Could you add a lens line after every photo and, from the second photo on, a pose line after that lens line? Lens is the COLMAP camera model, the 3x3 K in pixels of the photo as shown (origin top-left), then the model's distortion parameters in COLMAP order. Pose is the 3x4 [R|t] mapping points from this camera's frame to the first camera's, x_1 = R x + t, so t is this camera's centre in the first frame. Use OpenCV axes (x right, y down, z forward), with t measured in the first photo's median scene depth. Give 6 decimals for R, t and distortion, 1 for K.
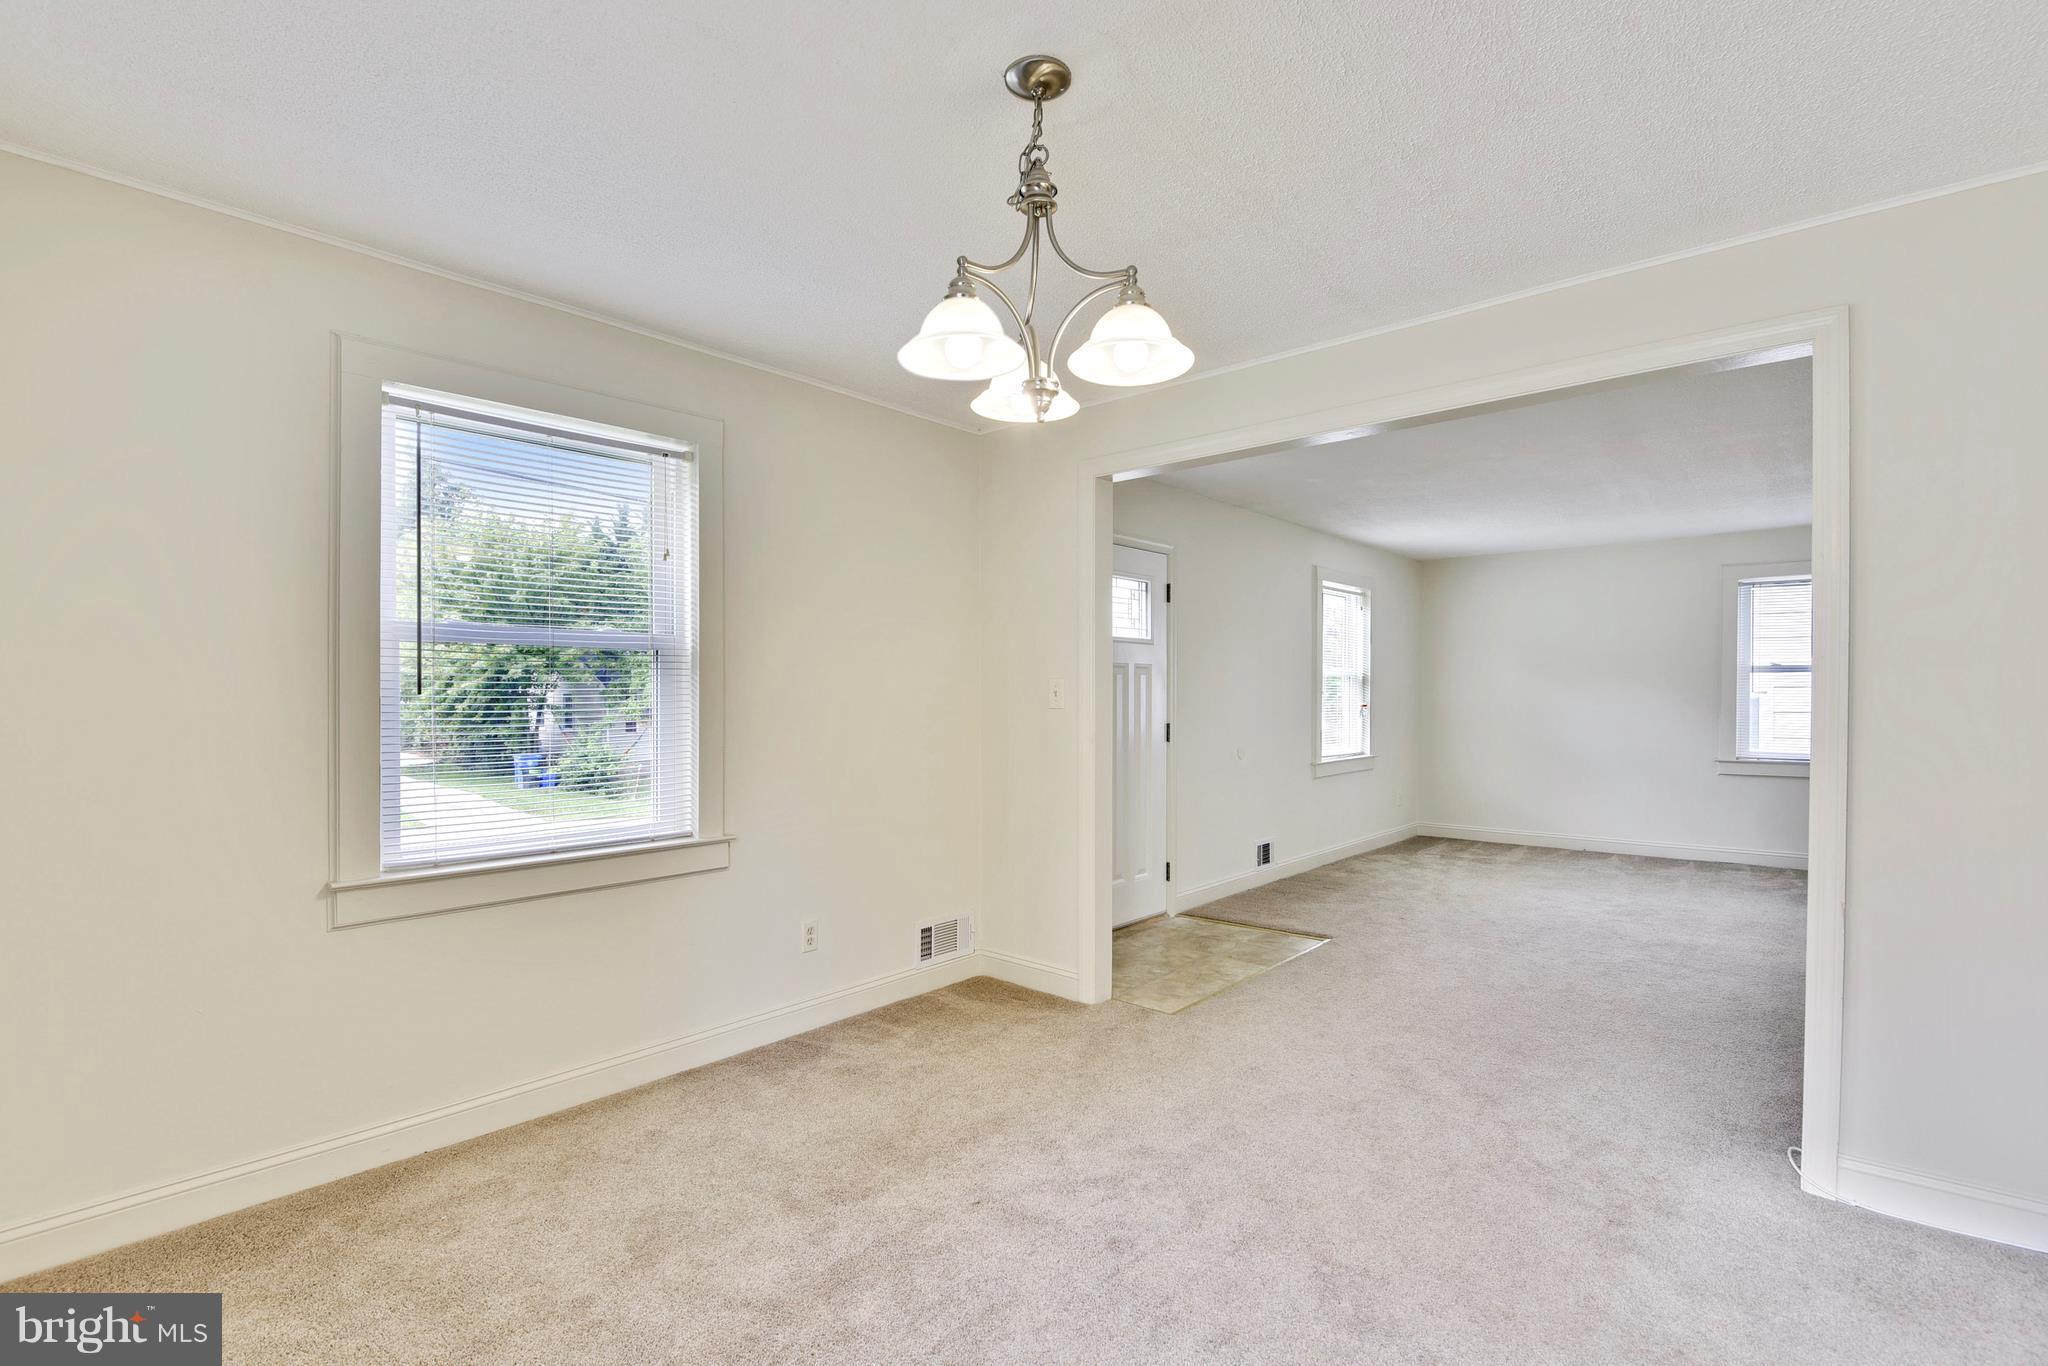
lens RADIAL K [[959.8, 0, 1064.0], [0, 959.8, 692.1], [0, 0, 1]] dist [-0.003359, -0.000610]
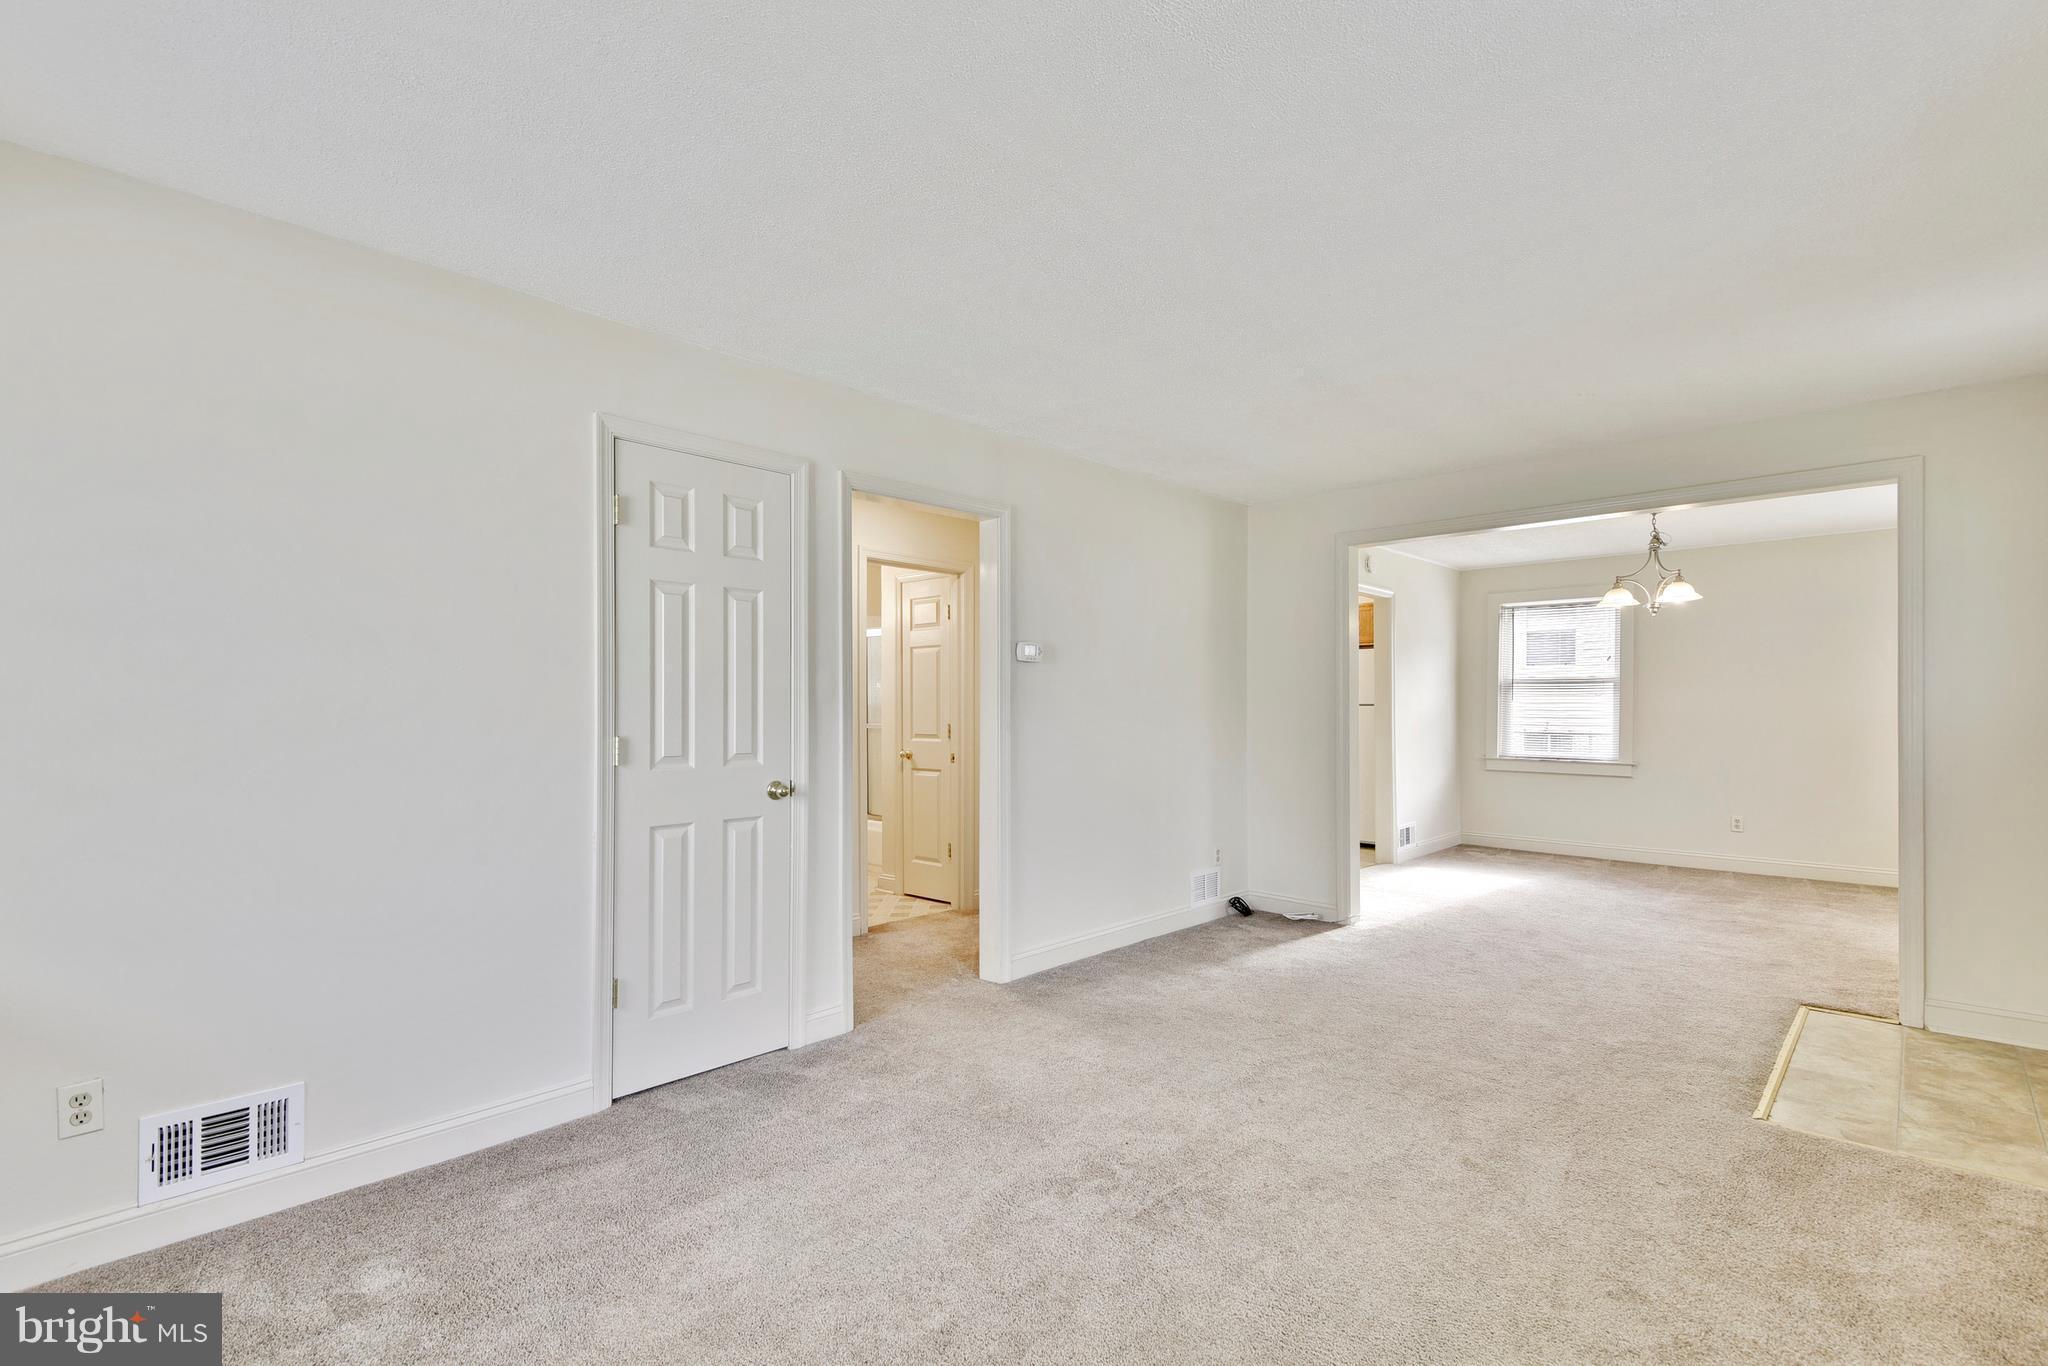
lens RADIAL K [[923.2, 0, 1082.5], [0, 923.2, 708.7], [0, 0, 1]] dist [0.040304, -0.022983]
pose [[-0.999342, 0.002238, 0.036194, 0.598415], [0.002400, 0.999987, 0.004436, 0.004405], [-0.036183, 0.004520, -0.999335, 1.426471]]
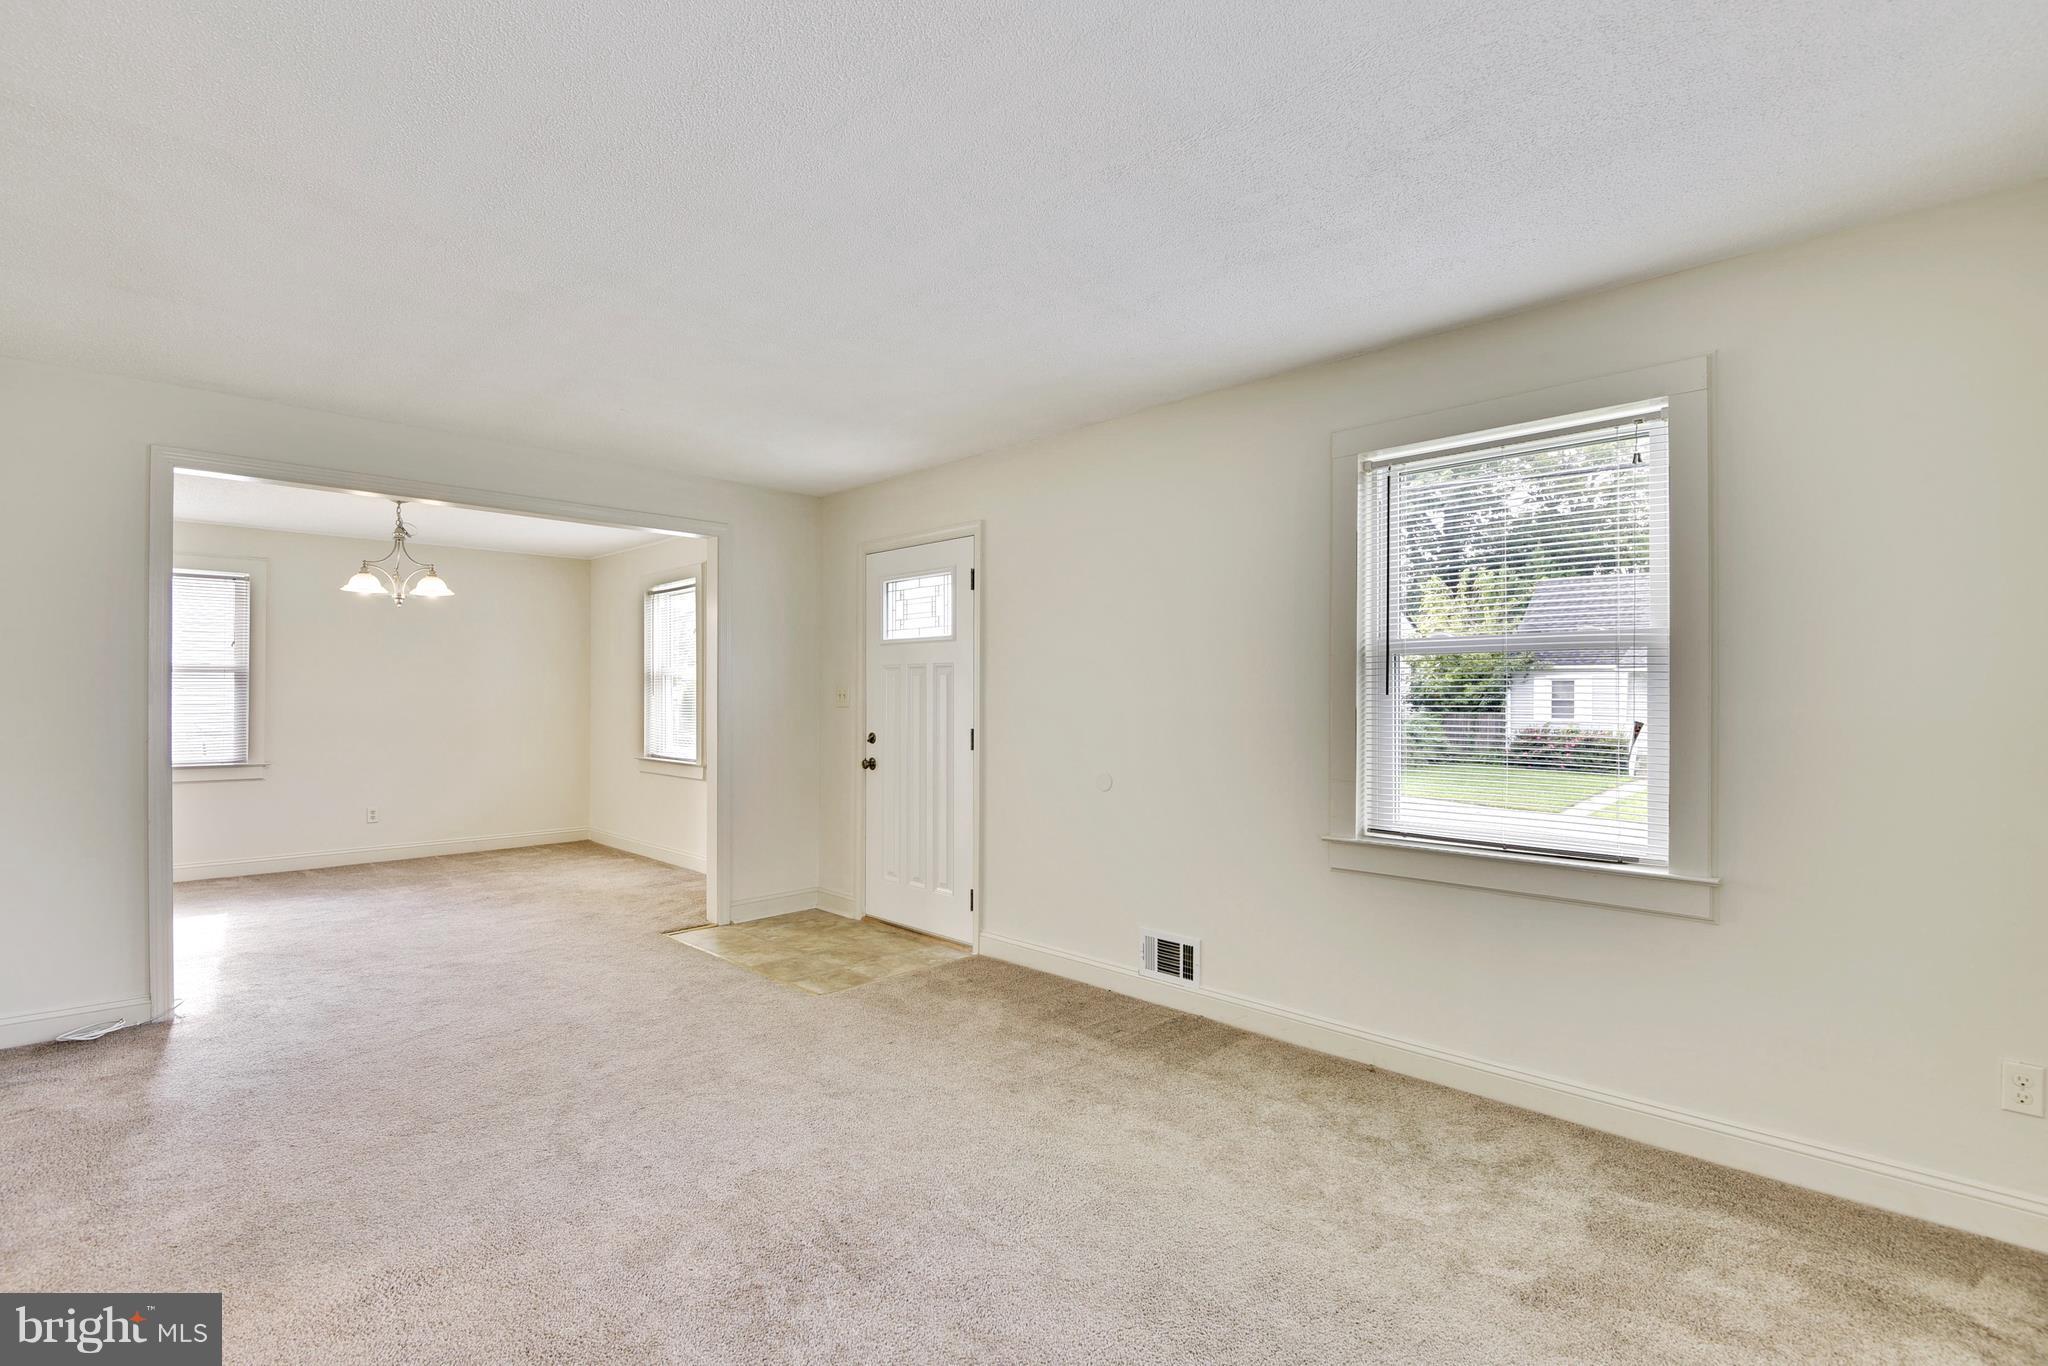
lens RADIAL K [[920.7, 0, 1024.0], [0, 920.7, 683.0], [0, 0, 1]] dist [-0.035218, 0.000111]
pose [[-0.080056, -0.014091, -0.996691, 0.936967], [-0.002969, 0.999899, -0.013898, 0.002307], [0.996786, 0.001847, -0.080089, 1.113720]]
